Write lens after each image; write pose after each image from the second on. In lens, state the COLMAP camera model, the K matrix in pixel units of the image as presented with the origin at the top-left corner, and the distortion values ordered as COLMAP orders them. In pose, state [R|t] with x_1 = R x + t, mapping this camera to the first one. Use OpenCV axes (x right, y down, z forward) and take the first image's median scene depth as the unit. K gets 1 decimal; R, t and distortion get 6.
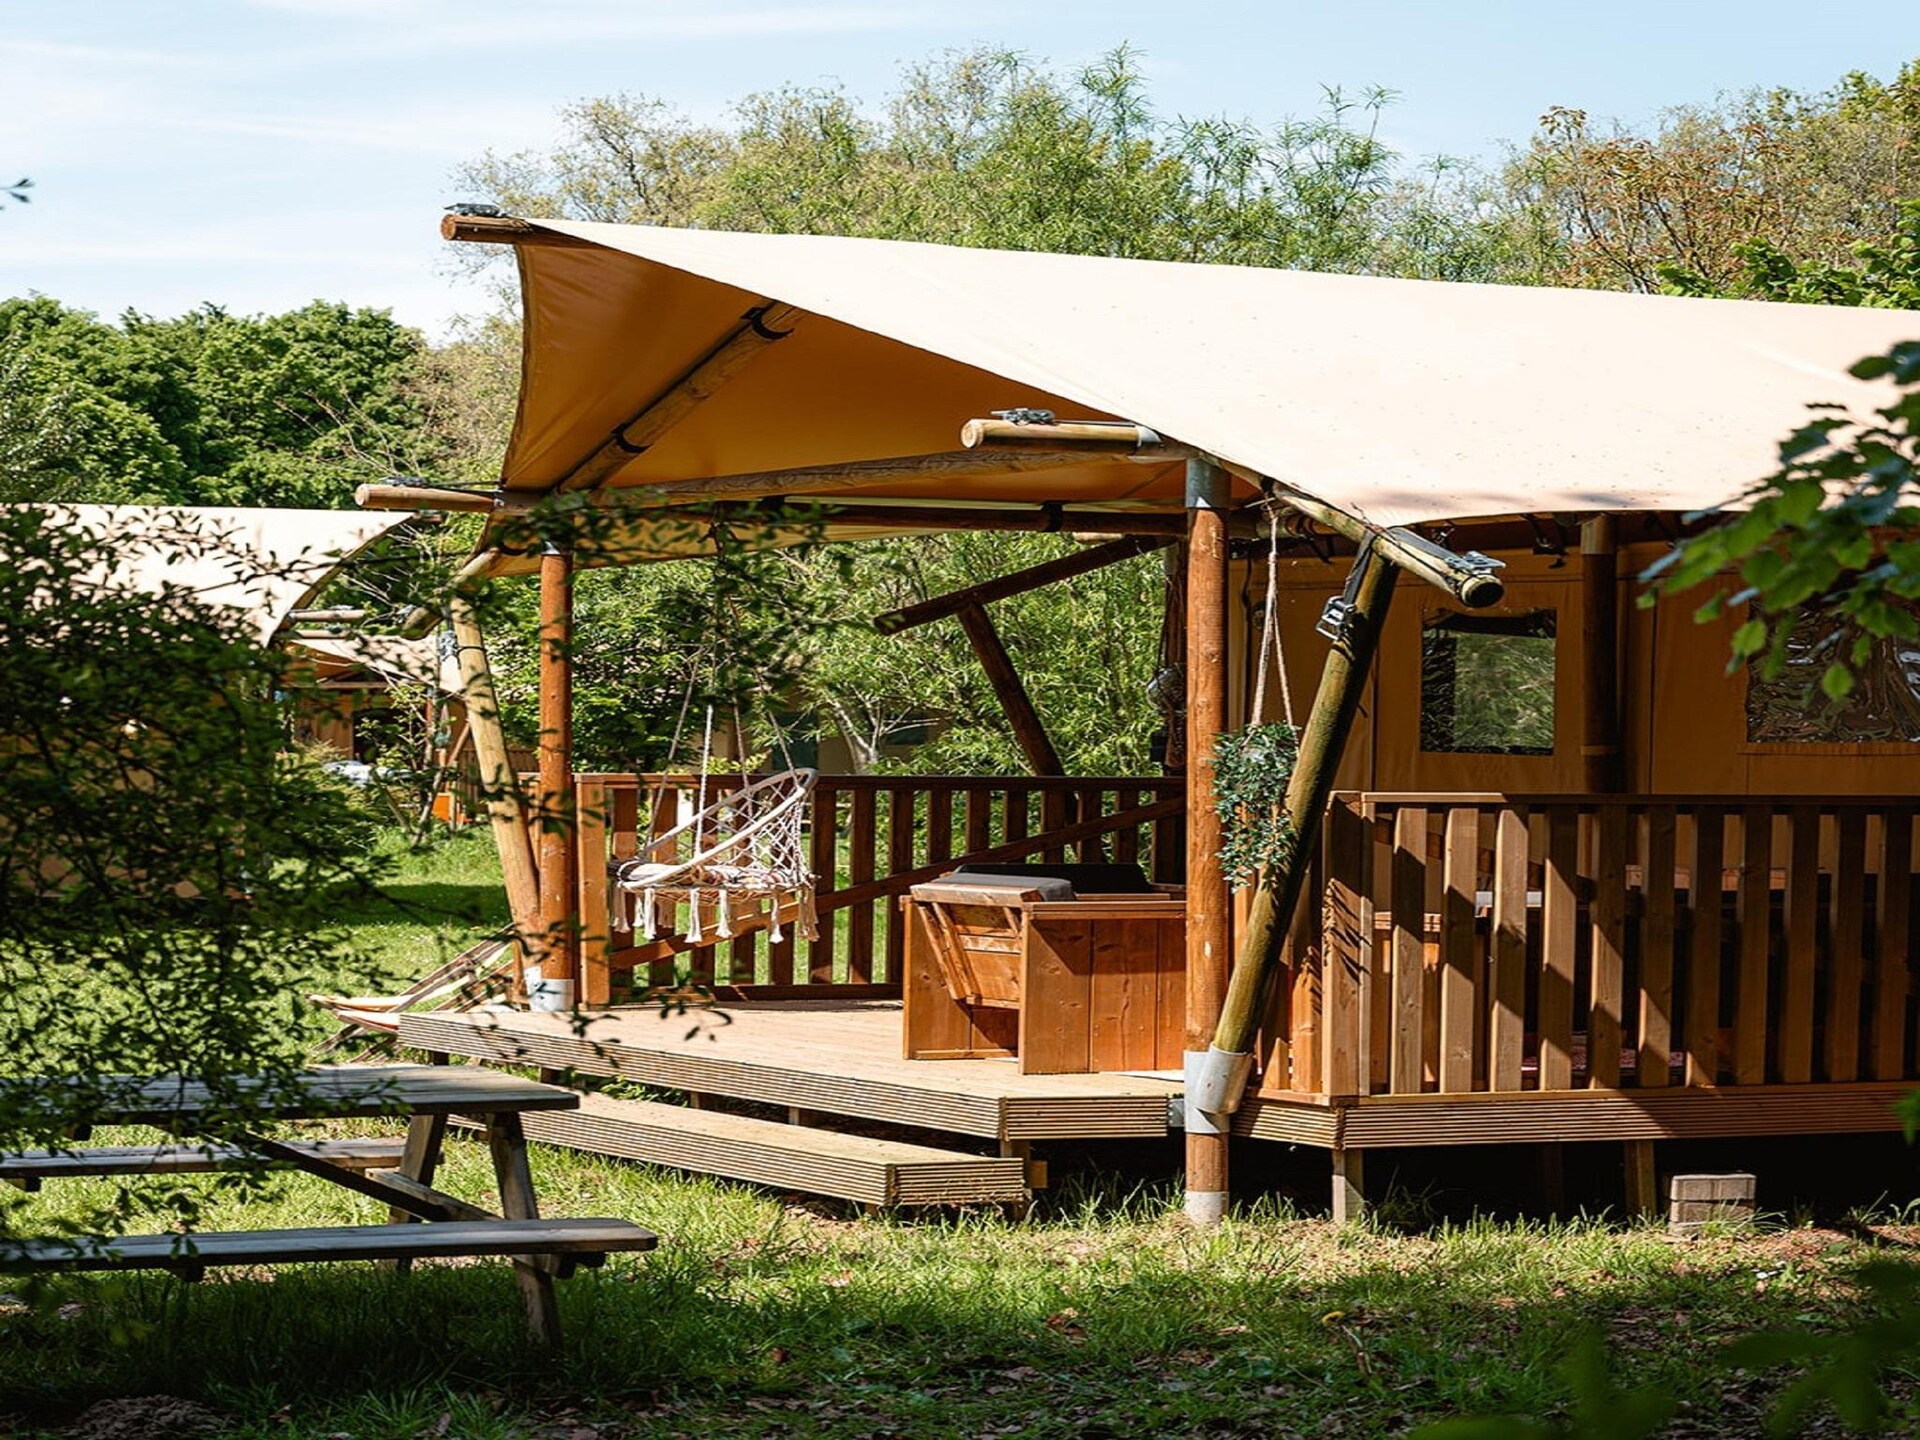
lens RADIAL K [[5128.5, 0, 960.0], [0, 5128.5, 720.0], [0, 0, 1]] dist [-0.092400, -0.184148]
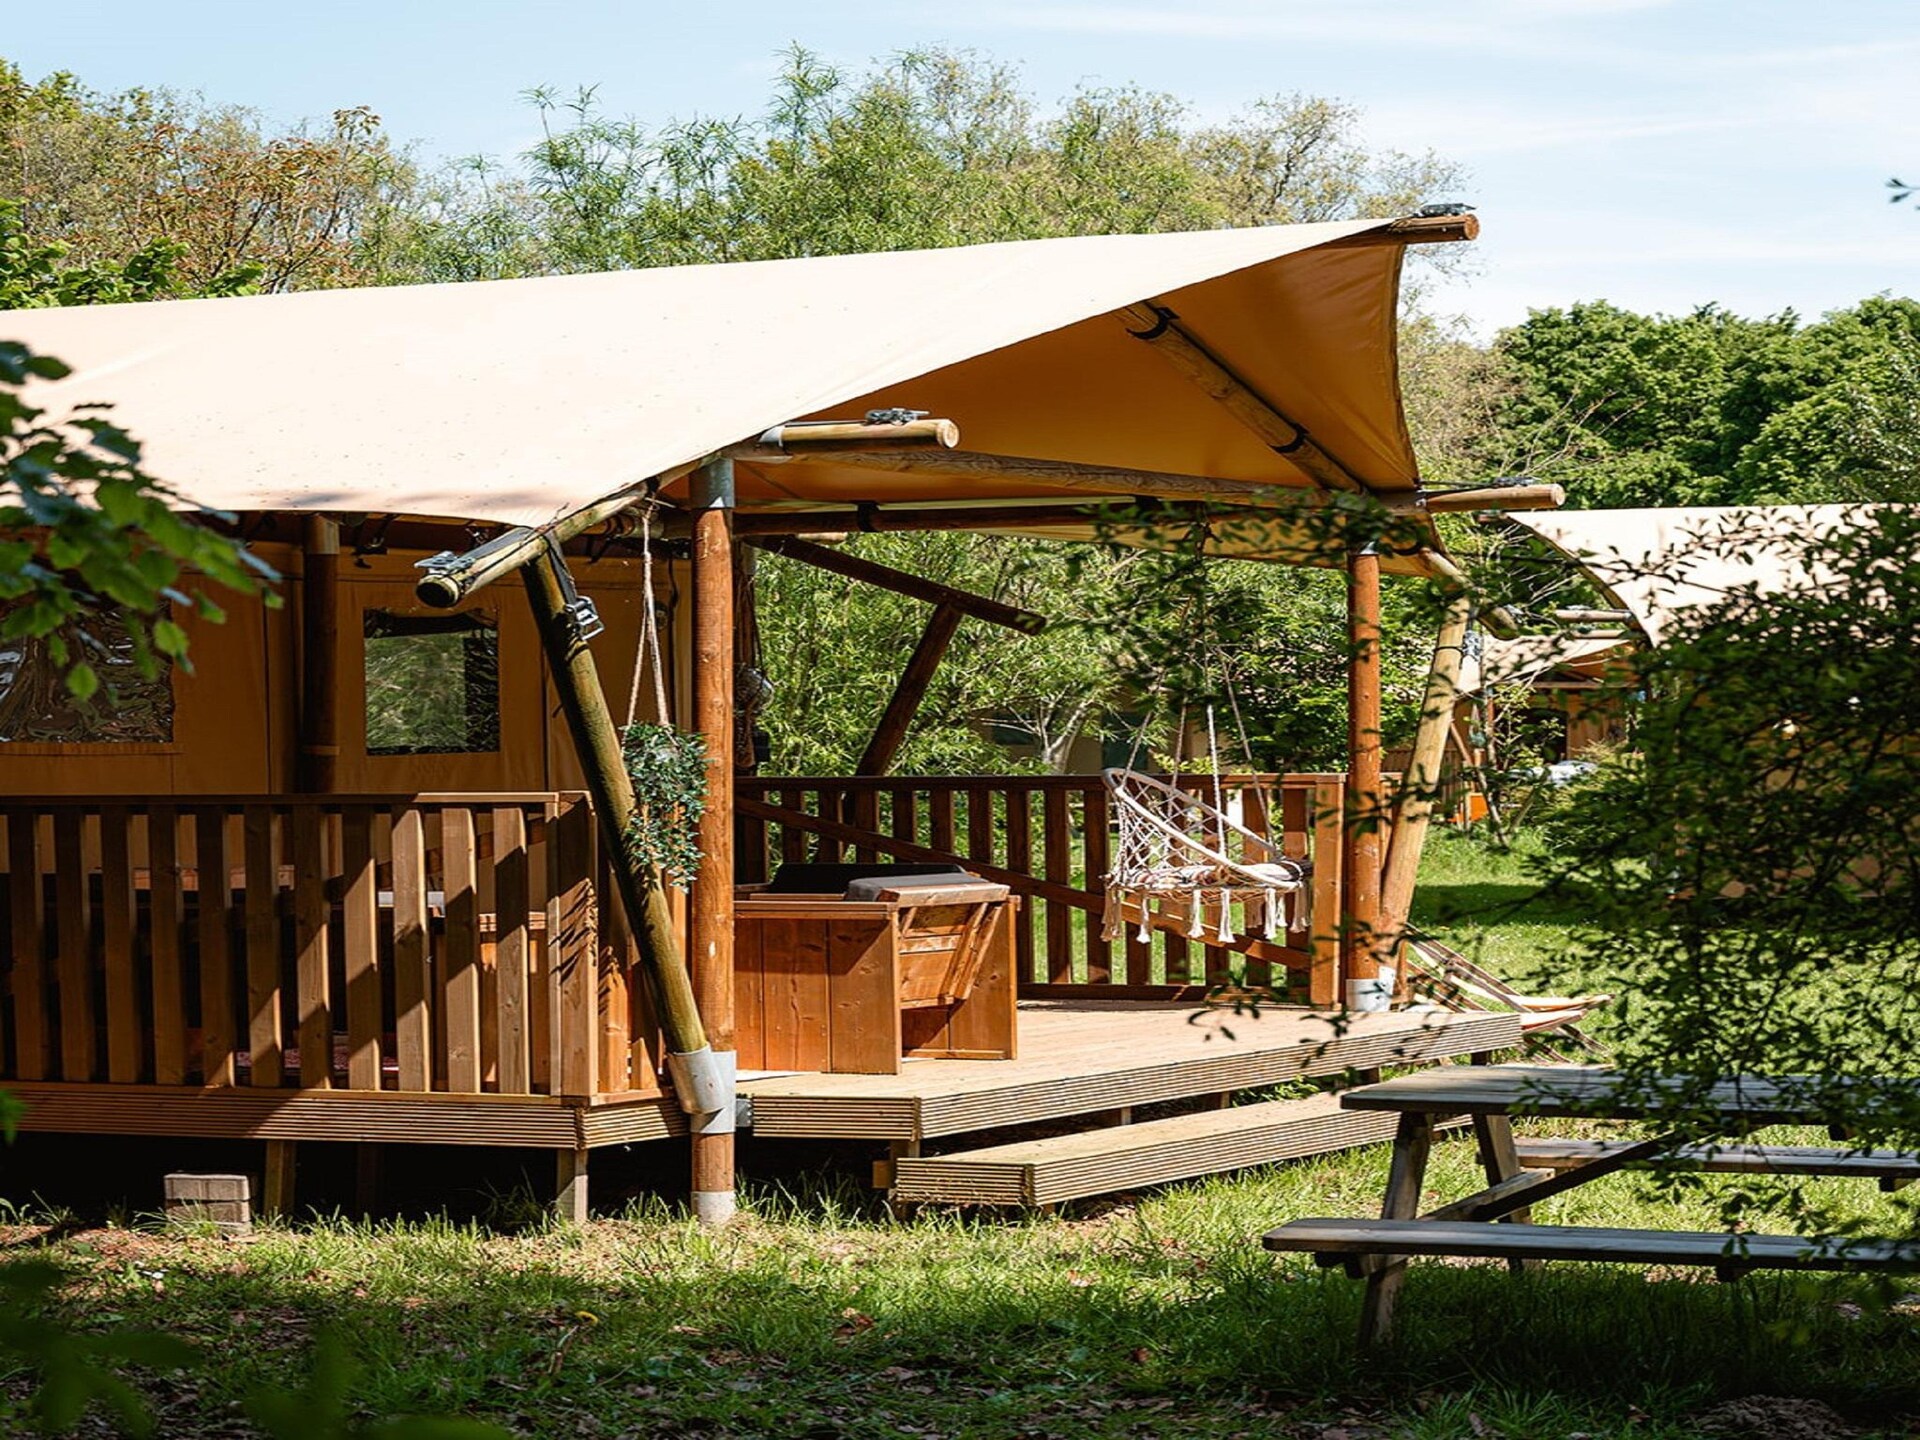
lens RADIAL K [[5128.5, 0, 960.0], [0, 5128.5, 720.0], [0, 0, 1]] dist [-0.092400, -0.184148]
pose [[0.569500, -0.009244, -0.821939, 0.797147], [0.009198, 0.999946, -0.004873, 0.004729], [0.821940, -0.004785, 0.569555, 0.417736]]
